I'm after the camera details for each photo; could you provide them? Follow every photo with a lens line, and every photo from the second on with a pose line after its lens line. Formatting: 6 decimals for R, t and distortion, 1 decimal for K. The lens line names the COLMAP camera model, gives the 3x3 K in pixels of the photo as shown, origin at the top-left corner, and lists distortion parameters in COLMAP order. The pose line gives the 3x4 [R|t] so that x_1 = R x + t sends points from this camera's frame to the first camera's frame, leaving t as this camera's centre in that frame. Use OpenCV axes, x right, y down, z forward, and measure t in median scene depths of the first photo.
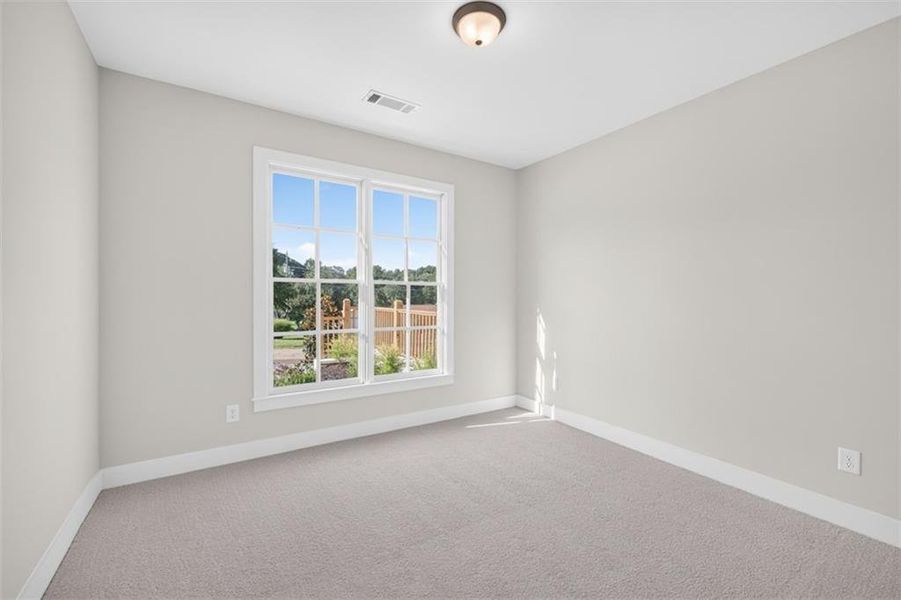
lens RADIAL K [[385.5, 0, 454.1], [0, 385.5, 304.2], [0, 0, 1]] dist [0.001283, 0.000060]
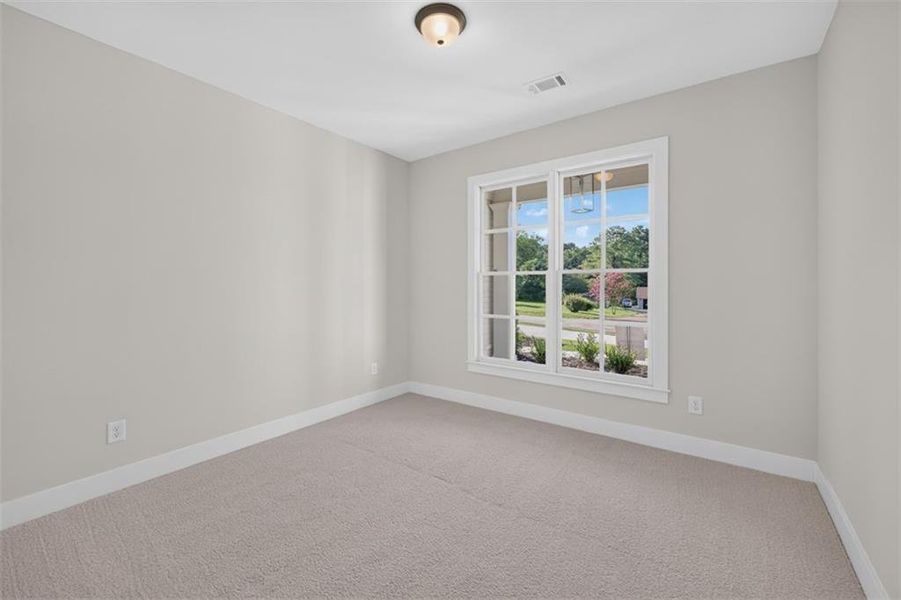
lens RADIAL K [[379.7, 0, 449.1], [0, 379.7, 293.0], [0, 0, 1]] dist [0.001003, -0.000070]
pose [[0.341833, 0.011699, -0.939688, 0.624567], [-0.016141, 0.999848, 0.006576, -0.004295], [0.939622, 0.012920, 0.341970, 0.405966]]
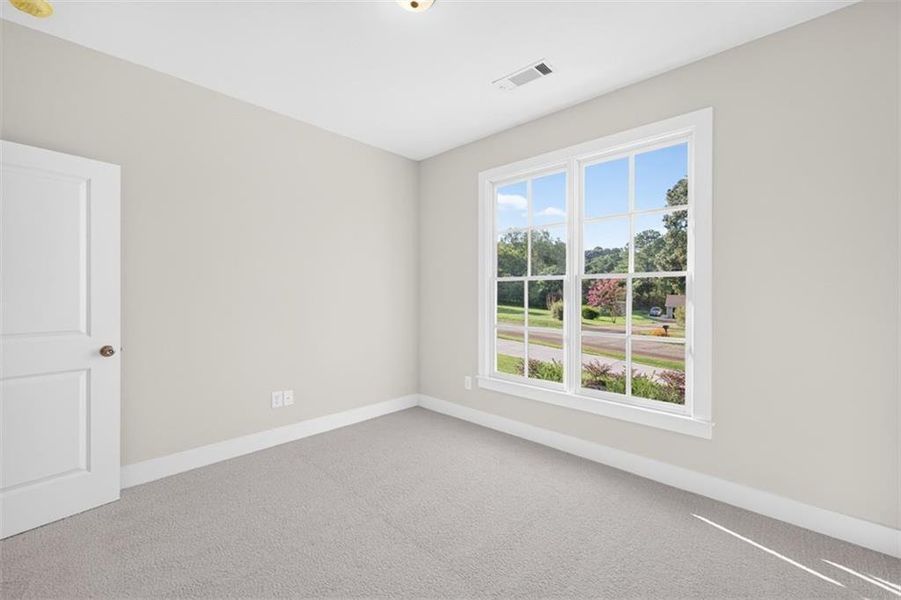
lens RADIAL K [[566.6, 0, 450.7], [0, 566.6, 313.0], [0, 0, 1]] dist [0.037127, 0.000092]
pose [[0.028621, 0.029904, -0.999143, 1.069639], [-0.024544, 0.999272, 0.029204, -0.007361], [0.999289, 0.023687, 0.029335, 0.701719]]
